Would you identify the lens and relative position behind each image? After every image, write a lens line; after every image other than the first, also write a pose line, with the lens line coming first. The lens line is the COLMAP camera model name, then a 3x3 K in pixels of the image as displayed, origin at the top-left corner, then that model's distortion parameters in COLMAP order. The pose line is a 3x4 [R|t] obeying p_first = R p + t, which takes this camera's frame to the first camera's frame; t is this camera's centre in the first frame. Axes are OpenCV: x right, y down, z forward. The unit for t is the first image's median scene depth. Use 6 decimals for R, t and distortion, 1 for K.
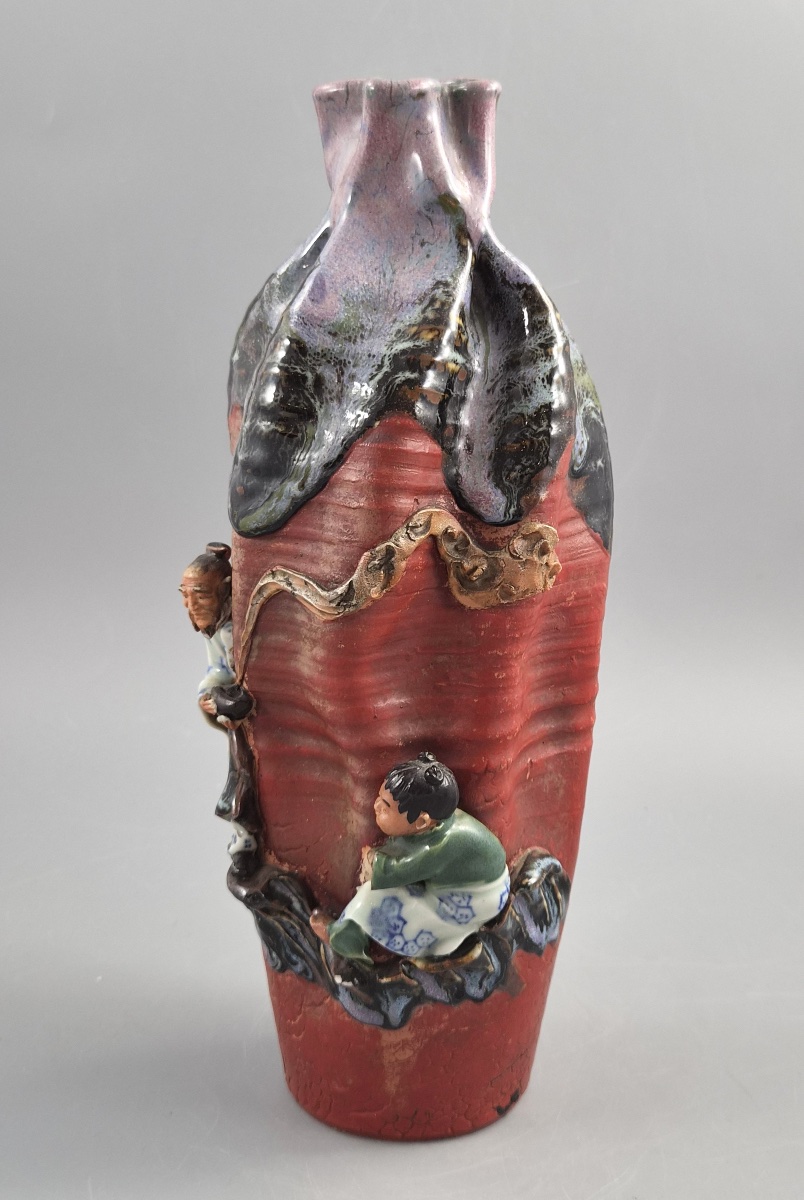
lens RADIAL K [[1782.6, 0, 461.0], [0, 1782.6, 618.4], [0, 0, 1]] dist [0.013833, 0.000000]
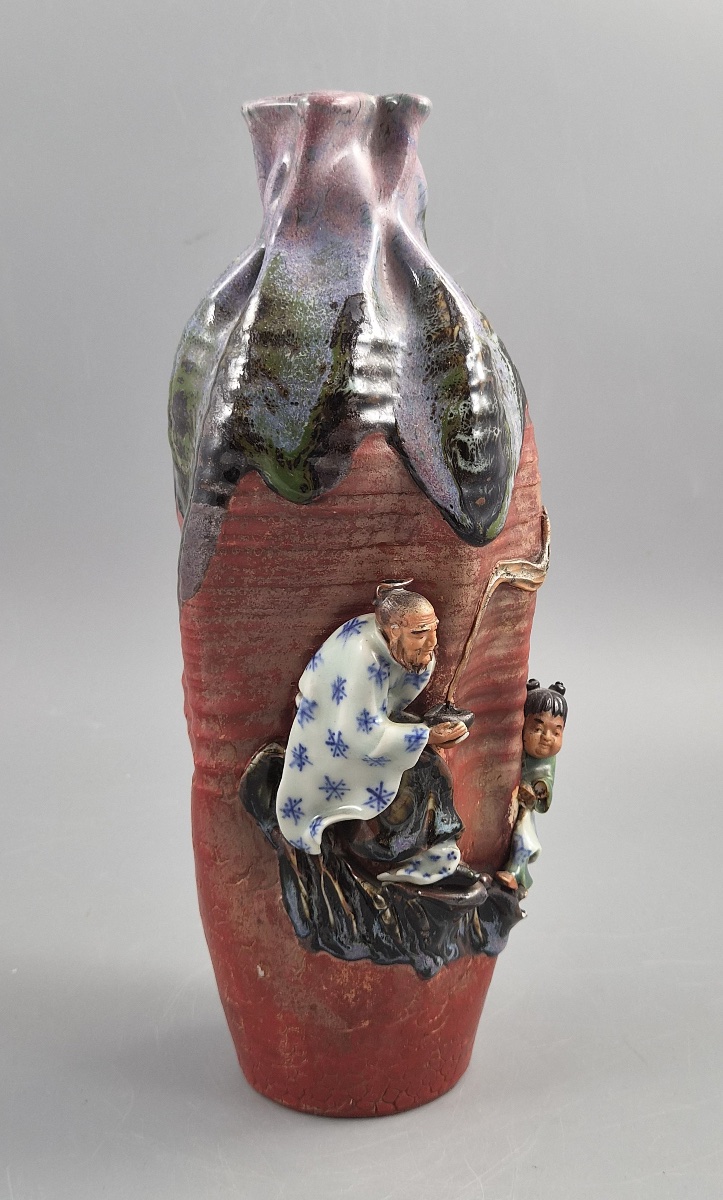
lens RADIAL K [[1696.5, 0, 366.2], [0, 1696.5, 600.6], [0, 0, 1]] dist [0.024883, 0.000000]
pose [[0.021860, -0.266453, 0.963600, -1.063778], [0.248908, 0.934932, 0.252879, -0.277585], [-0.968281, 0.234319, 0.086760, 0.985595]]
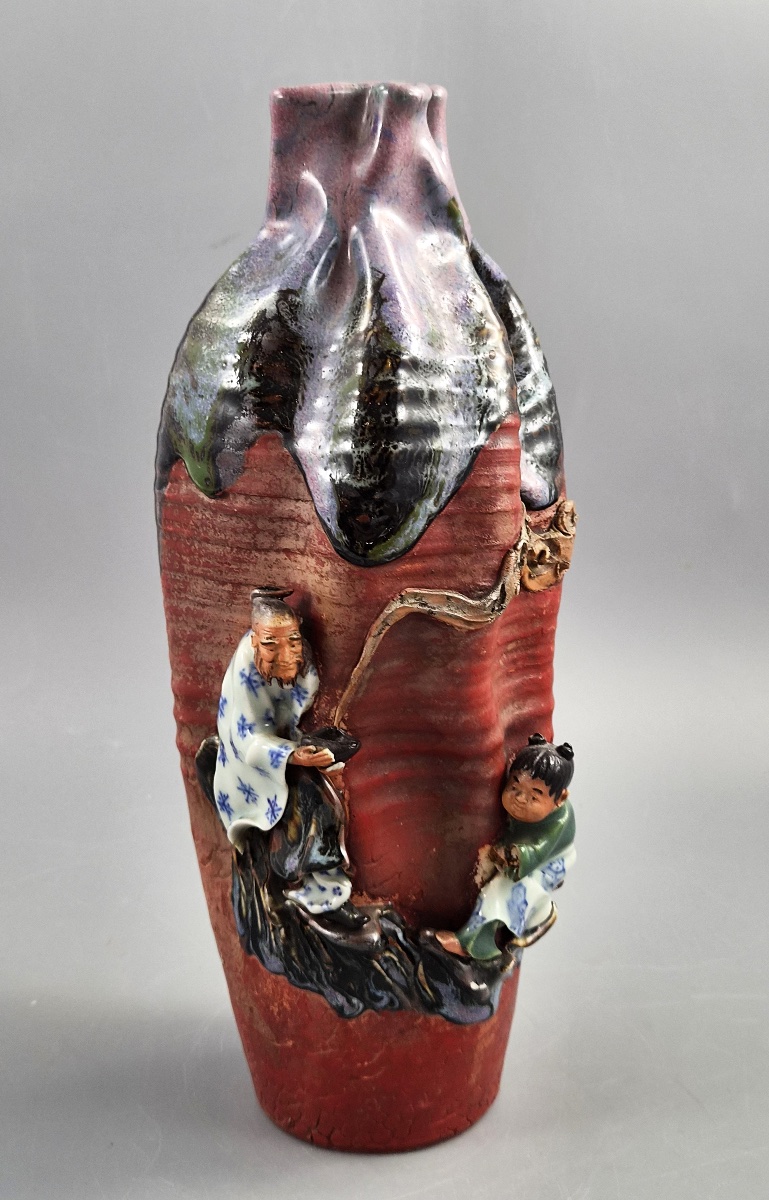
lens RADIAL K [[1725.2, 0, 392.8], [0, 1725.2, 592.0], [0, 0, 1]] dist [0.021662, 0.000000]
pose [[0.651622, -0.201759, 0.731220, -0.784201], [0.199796, 0.975590, 0.091139, -0.113467], [-0.731759, 0.086707, 0.676026, 0.370838]]
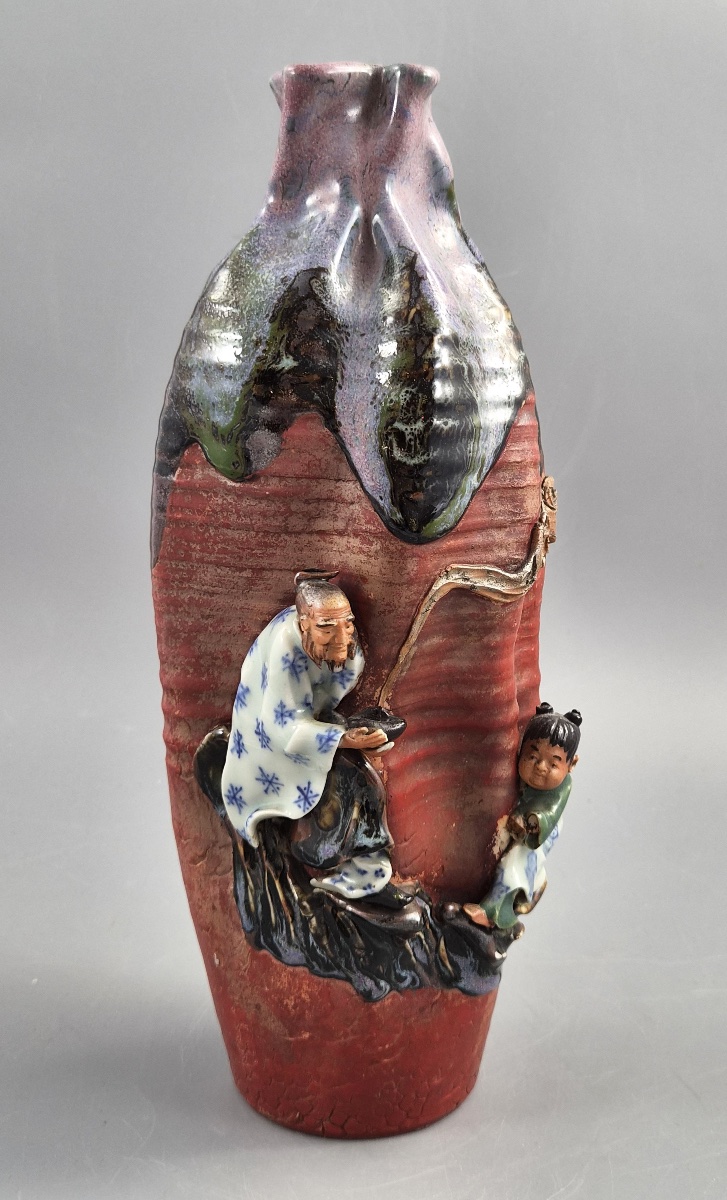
lens RADIAL K [[1696.5, 0, 402.5], [0, 1696.5, 576.4], [0, 0, 1]] dist [0.024883, 0.000000]
pose [[0.409647, -0.216350, 0.886218, -0.927345], [0.213360, 0.967248, 0.137508, -0.154914], [-0.886942, 0.132753, 0.442391, 0.609575]]
